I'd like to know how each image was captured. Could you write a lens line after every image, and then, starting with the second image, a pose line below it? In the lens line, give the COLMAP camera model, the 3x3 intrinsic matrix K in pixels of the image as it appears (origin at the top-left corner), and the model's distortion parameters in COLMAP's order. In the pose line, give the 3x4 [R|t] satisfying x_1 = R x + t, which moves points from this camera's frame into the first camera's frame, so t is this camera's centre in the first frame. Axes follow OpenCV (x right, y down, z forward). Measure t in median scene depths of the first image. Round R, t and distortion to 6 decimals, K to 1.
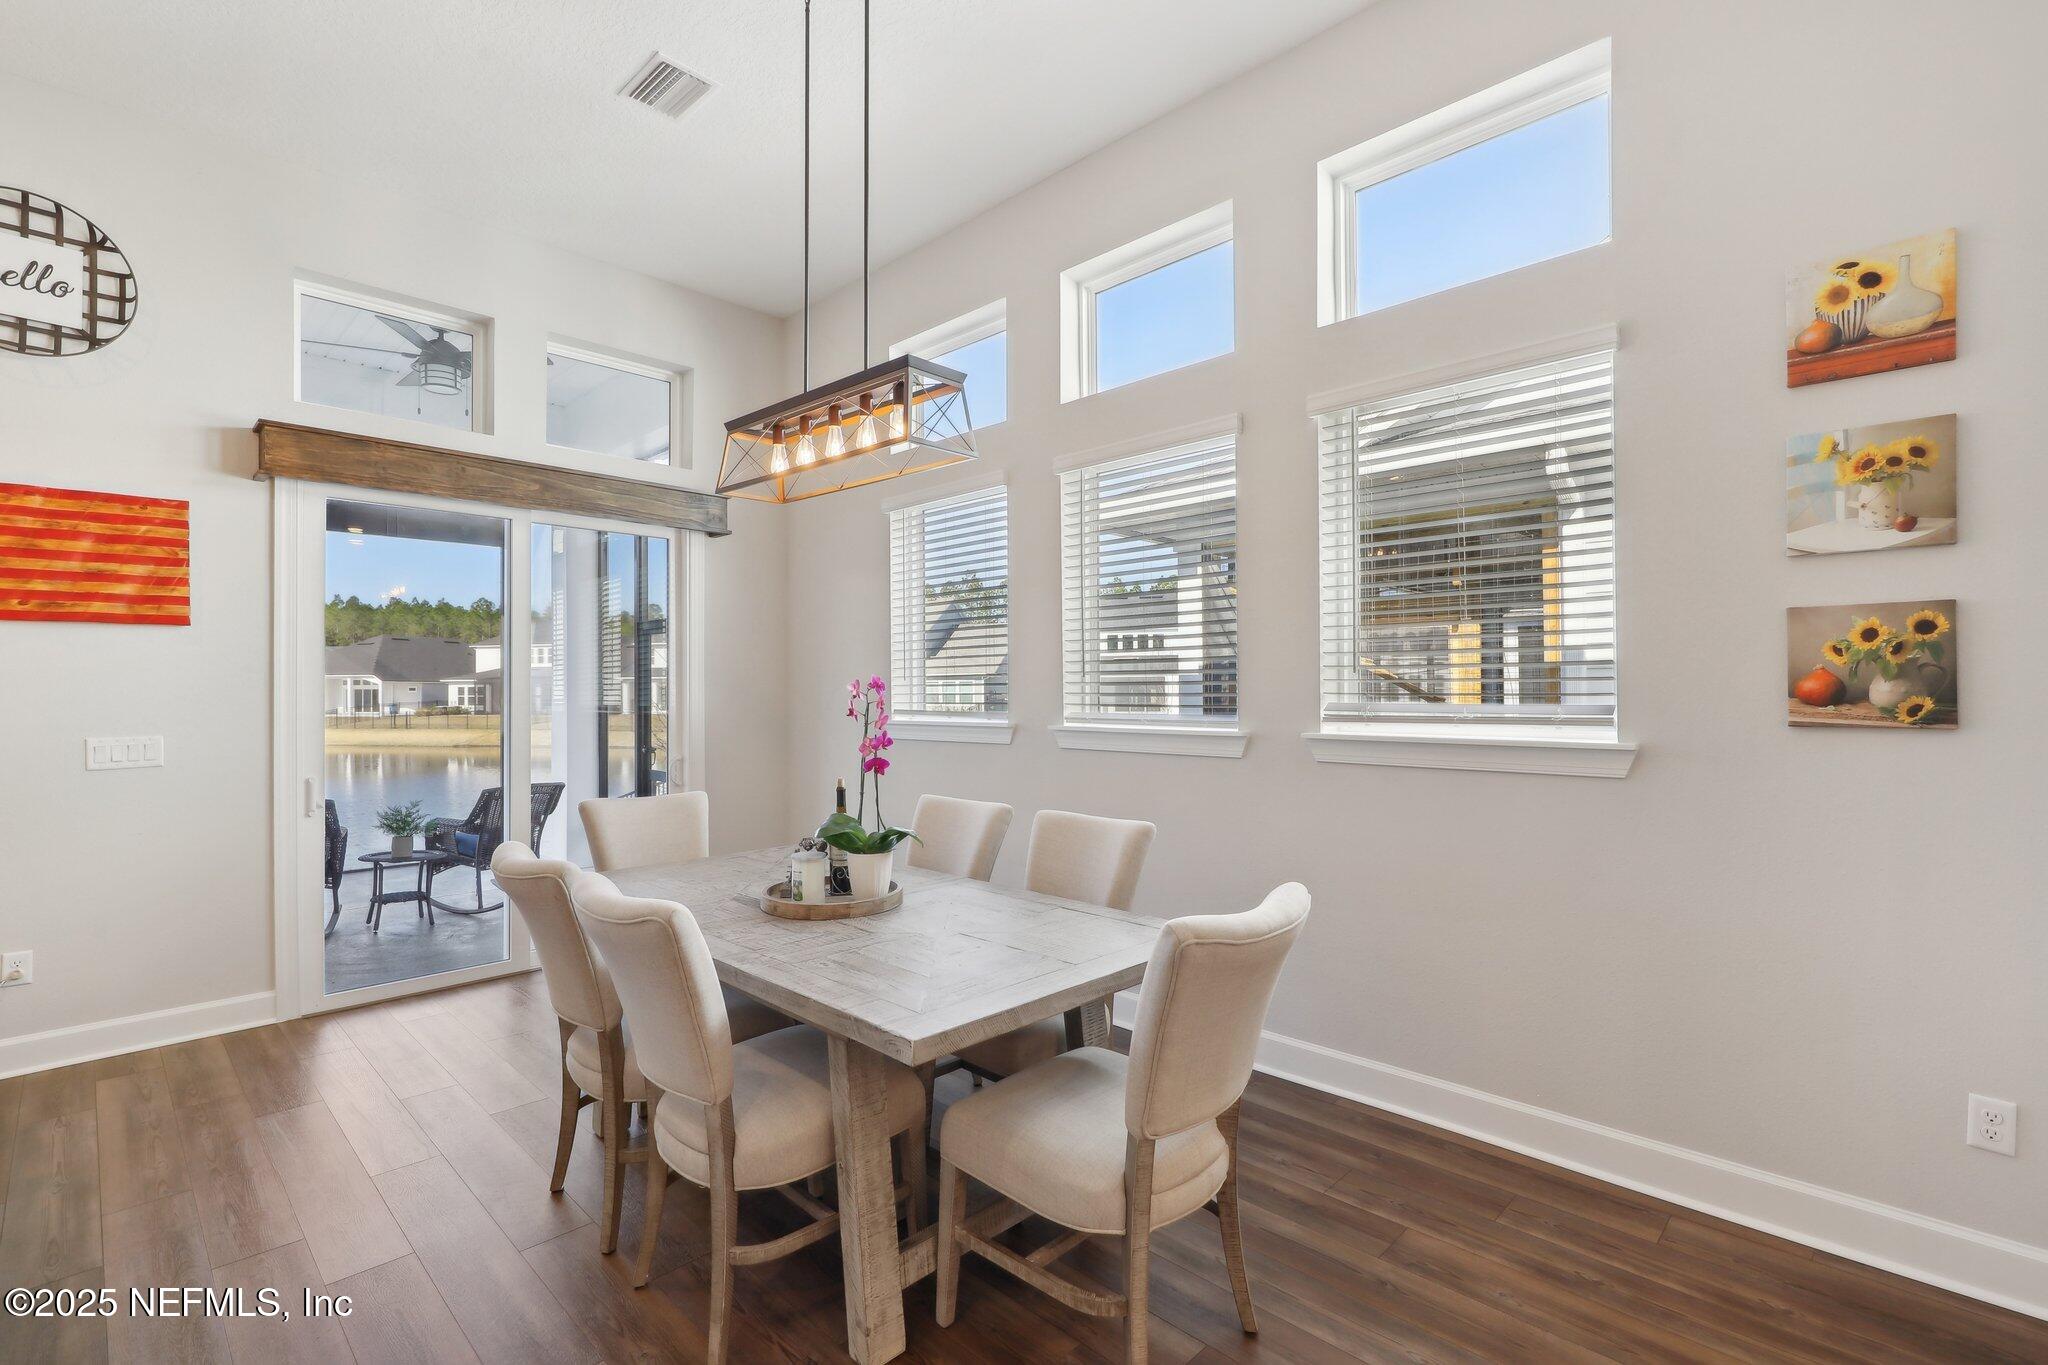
lens RADIAL K [[925.5, 0, 1019.2], [0, 925.5, 705.1], [0, 0, 1]] dist [0.001968, 0.000153]
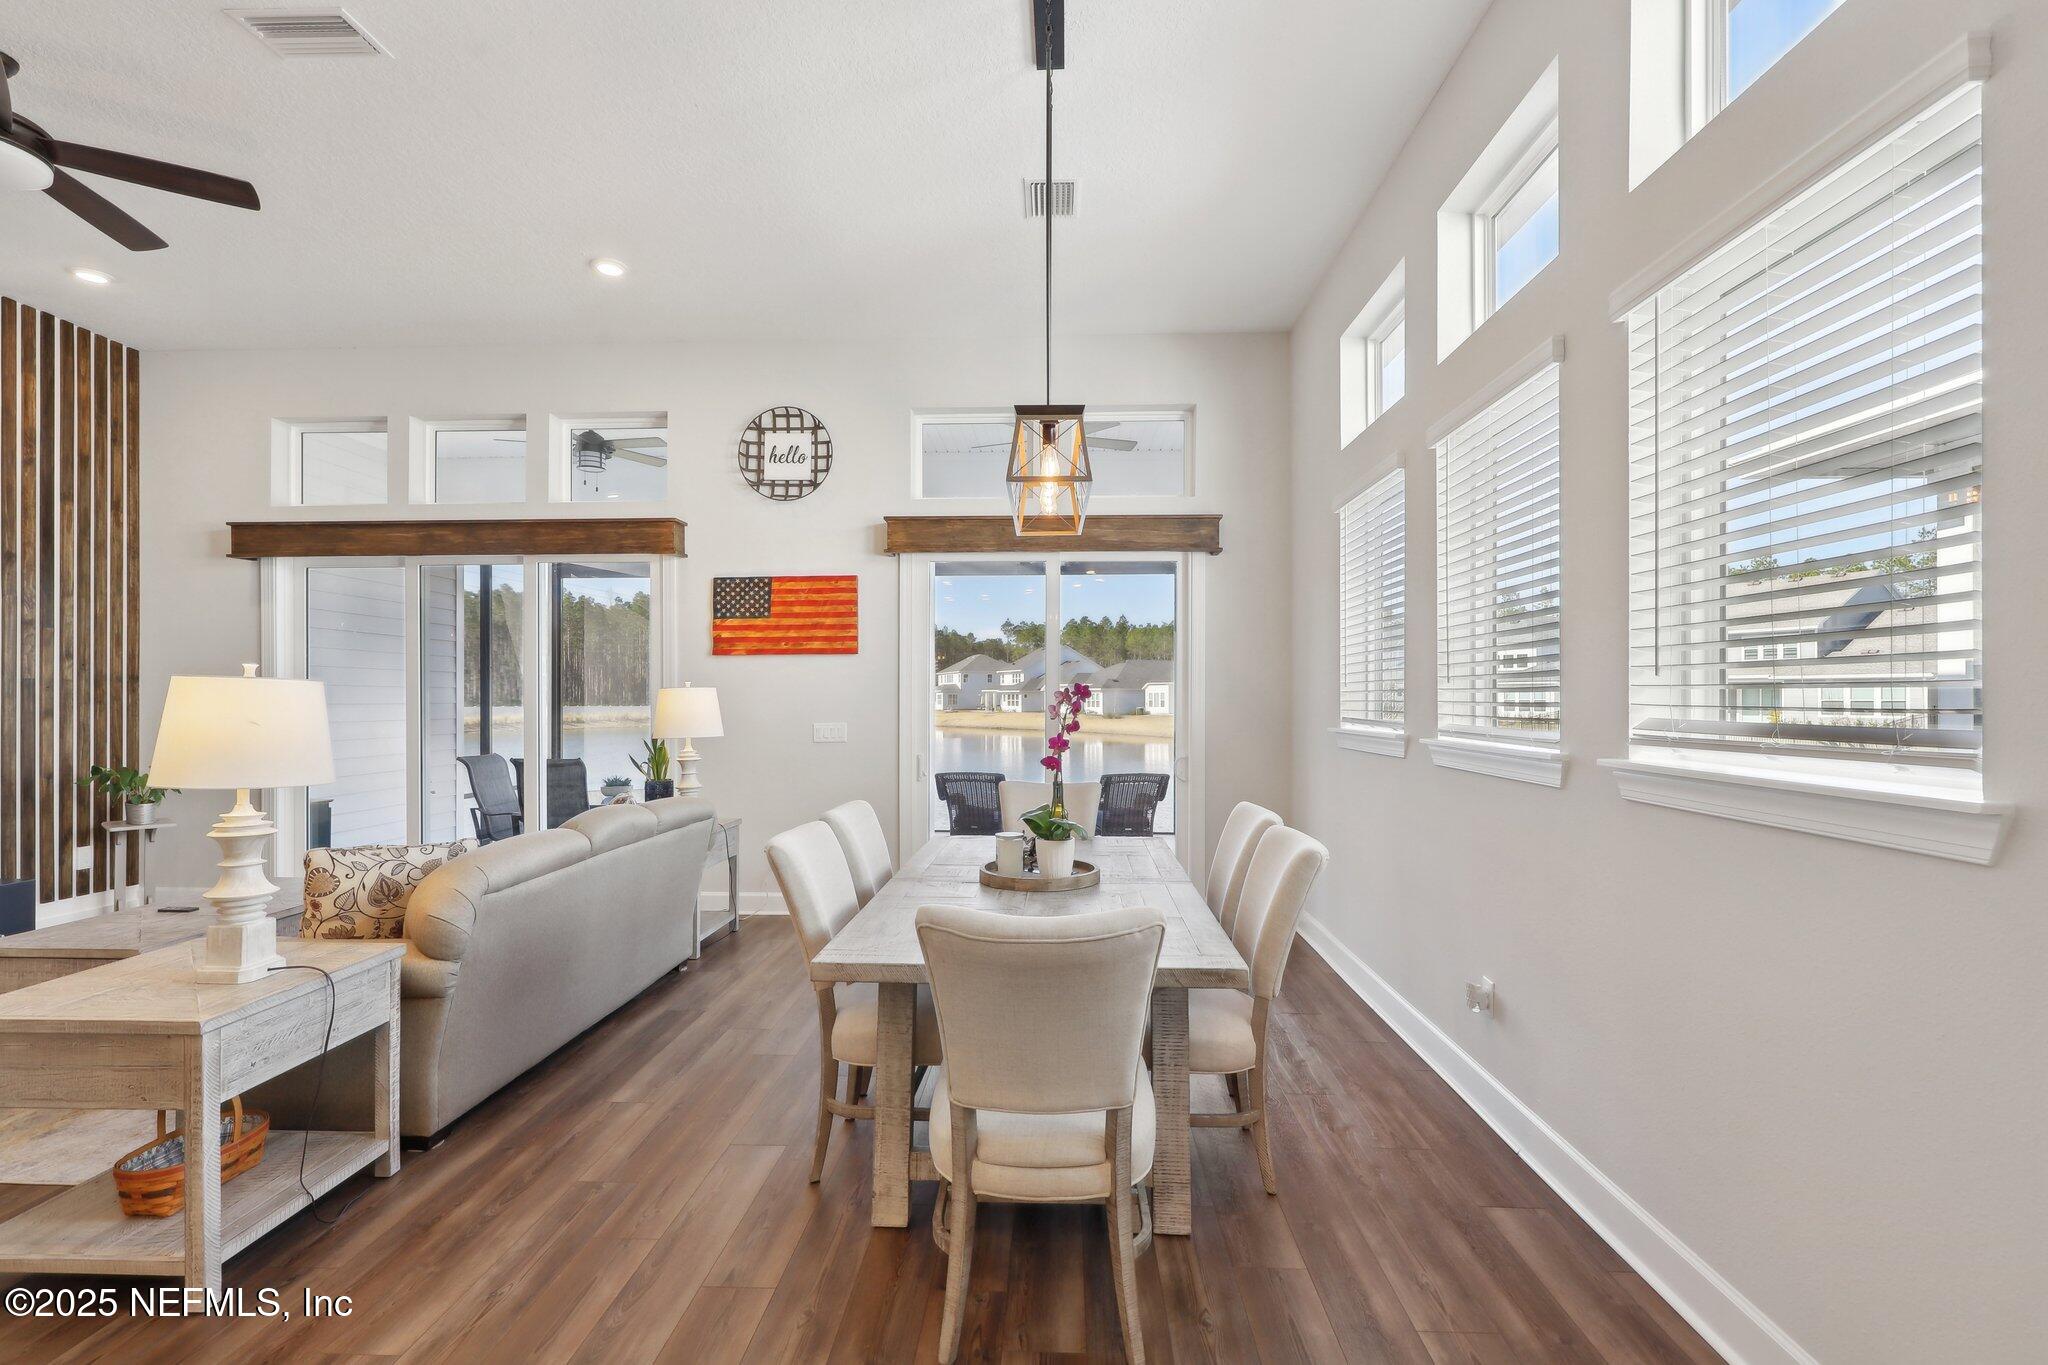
lens RADIAL K [[929.0, 0, 1019.4], [0, 929.0, 720.2], [0, 0, 1]] dist [0.000040, -0.000081]
pose [[0.669073, 0.023737, -0.742818, 0.495512], [-0.015705, 0.999718, 0.017800, -0.005672], [0.743031, -0.000243, 0.669257, 0.153244]]
